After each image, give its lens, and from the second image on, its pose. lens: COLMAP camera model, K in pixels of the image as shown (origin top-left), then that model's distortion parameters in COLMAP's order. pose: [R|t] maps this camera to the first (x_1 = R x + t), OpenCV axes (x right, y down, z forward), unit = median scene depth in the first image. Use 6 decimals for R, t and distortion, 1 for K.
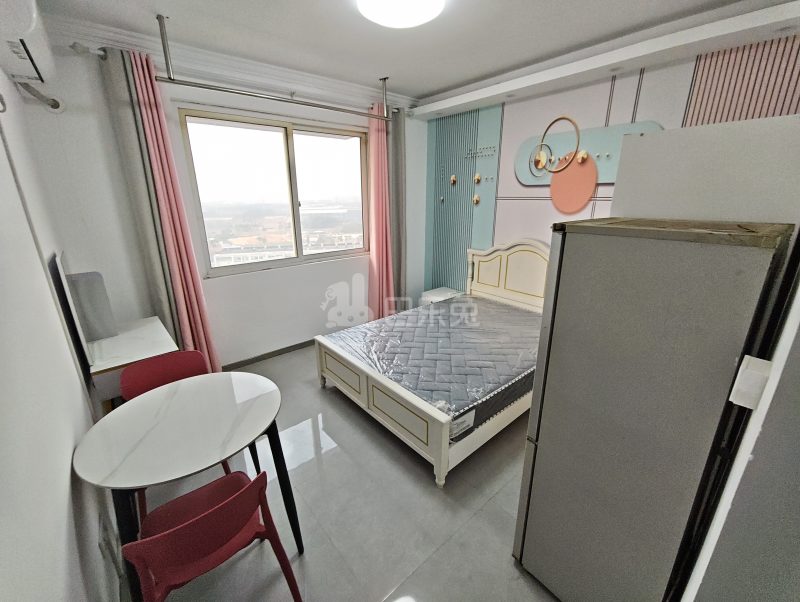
lens RADIAL K [[335.3, 0, 398.7], [0, 335.3, 297.7], [0, 0, 1]] dist [-0.012712, 0.005706]
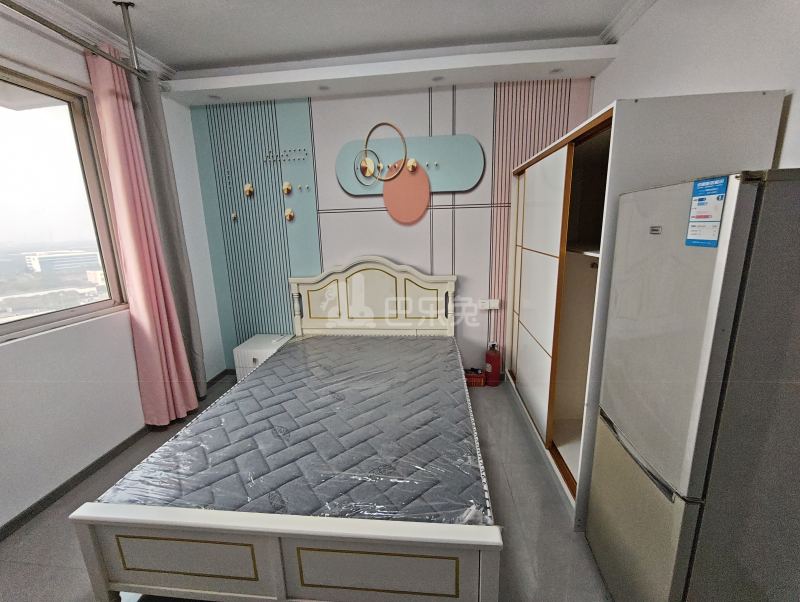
lens RADIAL K [[335.3, 0, 398.7], [0, 335.3, 297.7], [0, 0, 1]] dist [-0.012712, 0.005706]
pose [[0.716650, -0.159981, 0.678836, -0.176303], [0.228716, 0.973418, -0.012051, -0.042849], [-0.658864, 0.163898, 0.734191, 0.344502]]
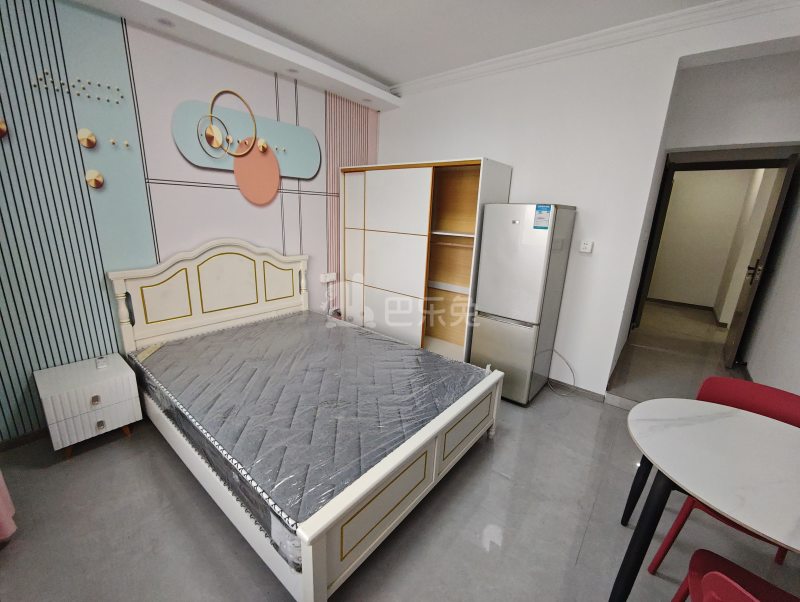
lens RADIAL K [[335.3, 0, 398.7], [0, 335.3, 297.7], [0, 0, 1]] dist [-0.012712, 0.005706]
pose [[-0.181141, -0.247011, 0.951932, -0.486660], [0.253541, 0.923495, 0.287878, -0.178232], [-0.950213, 0.293500, -0.104655, 0.778251]]
